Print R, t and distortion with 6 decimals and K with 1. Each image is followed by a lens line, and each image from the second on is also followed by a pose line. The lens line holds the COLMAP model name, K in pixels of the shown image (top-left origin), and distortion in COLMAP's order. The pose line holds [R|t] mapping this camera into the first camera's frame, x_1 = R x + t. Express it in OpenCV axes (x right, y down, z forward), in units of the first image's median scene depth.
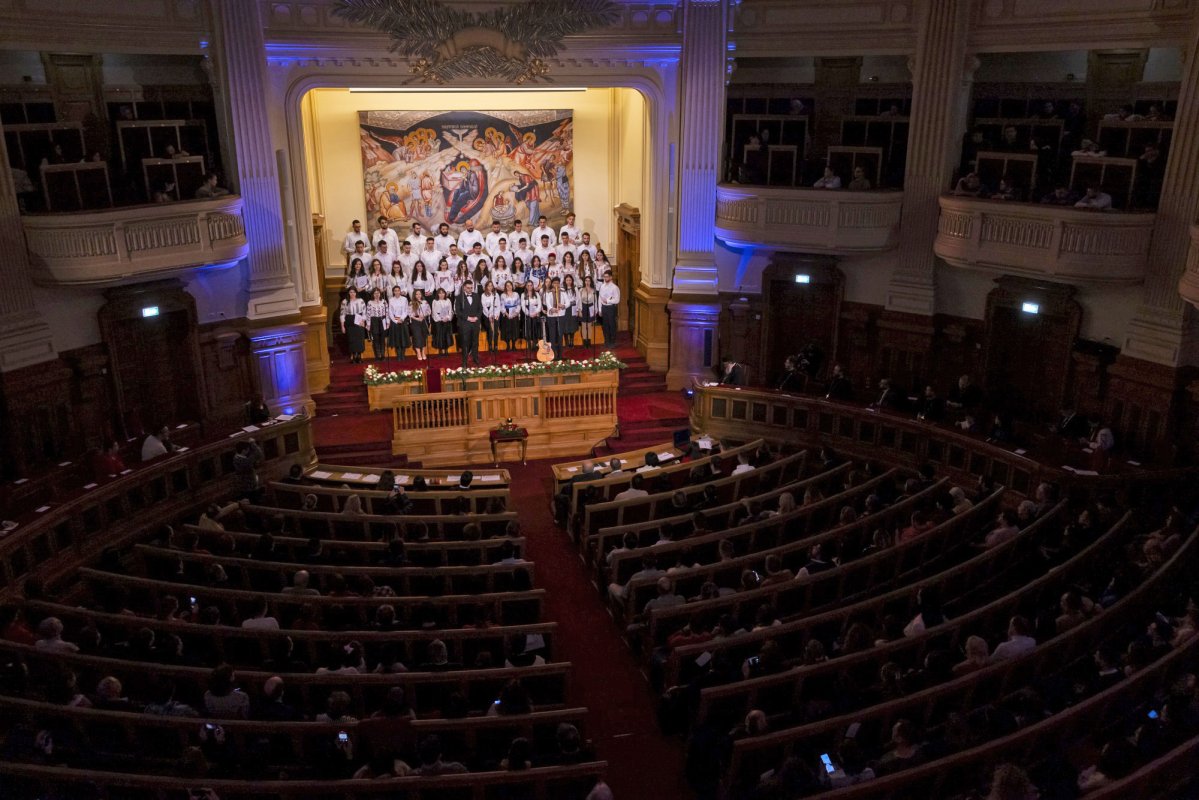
lens RADIAL K [[937.0, 0, 600.0], [0, 937.0, 391.0], [0, 0, 1]] dist [-0.003698, -0.007182]
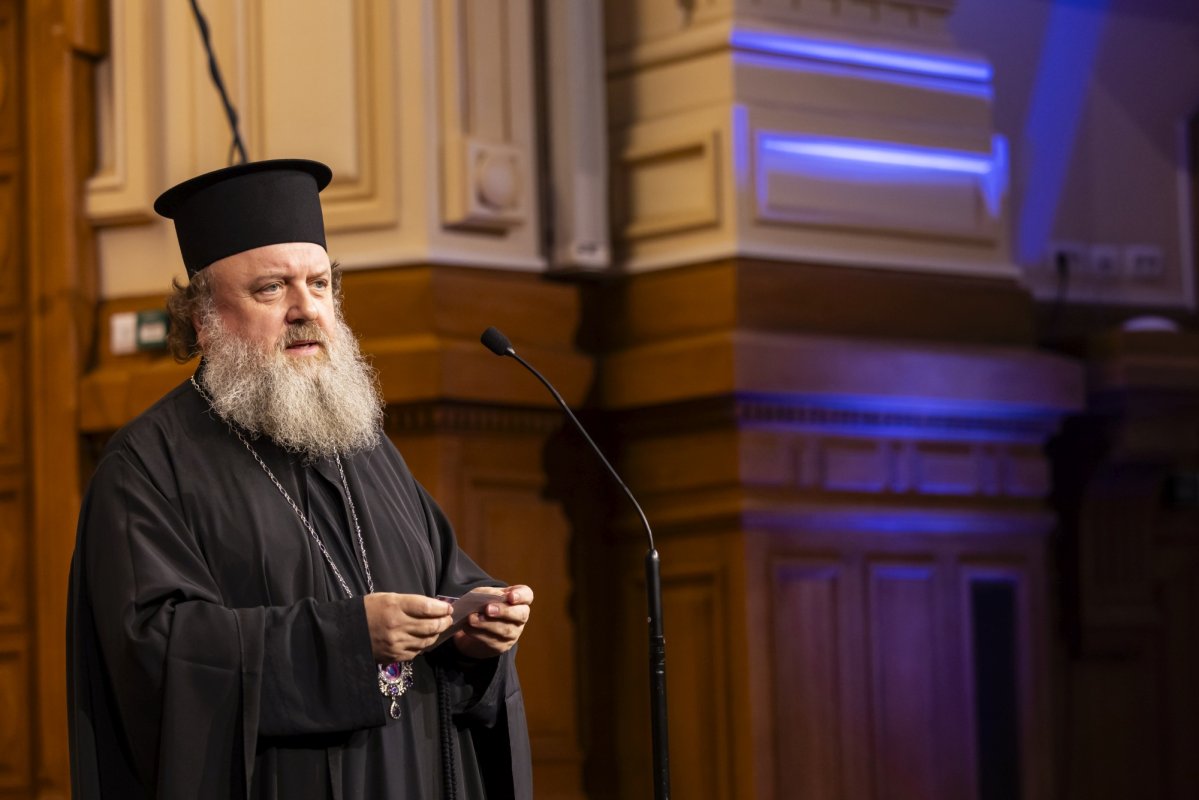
lens RADIAL K [[3639.9, 0, 600.3], [0, 3639.9, 399.7], [0, 0, 1]] dist [-0.020241, 0.000000]
pose [[0.630823, 0.057867, 0.773766, -0.250755], [0.267534, 0.919844, -0.286902, 0.027673], [-0.728345, 0.387994, 0.564778, 0.749739]]
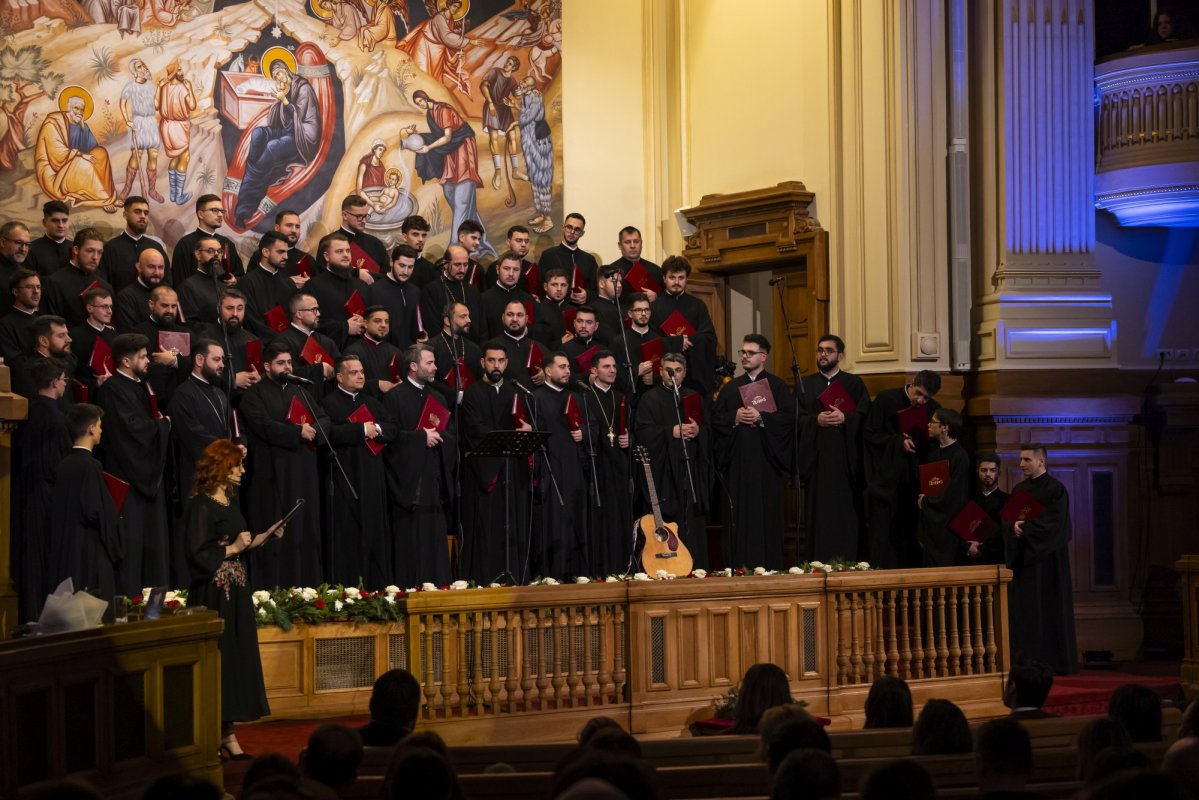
lens RADIAL K [[2362.1, 0, 597.0], [0, 2362.1, 390.7], [0, 0, 1]] dist [-0.003341, 0.000000]
pose [[0.931092, 0.000650, 0.364784, -0.360392], [0.123021, 0.940856, -0.315683, 0.151669], [-0.343414, 0.338806, 0.875943, 0.285095]]
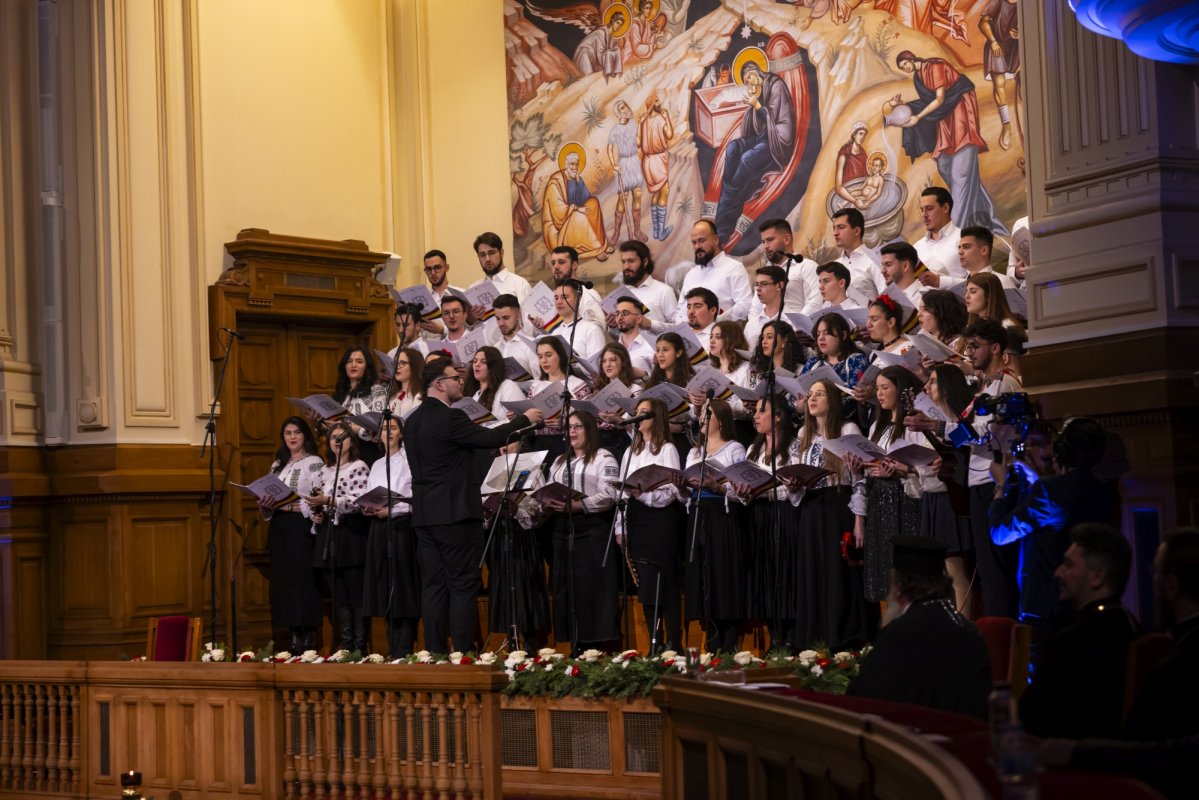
lens RADIAL K [[2292.3, 0, 596.5], [0, 2292.3, 377.0], [0, 0, 1]] dist [0.031540, 0.000000]
pose [[0.599538, -0.077164, -0.796618, 0.415845], [-0.210903, 0.944929, -0.250257, 0.049507], [0.772058, 0.318048, 0.550247, 0.618795]]
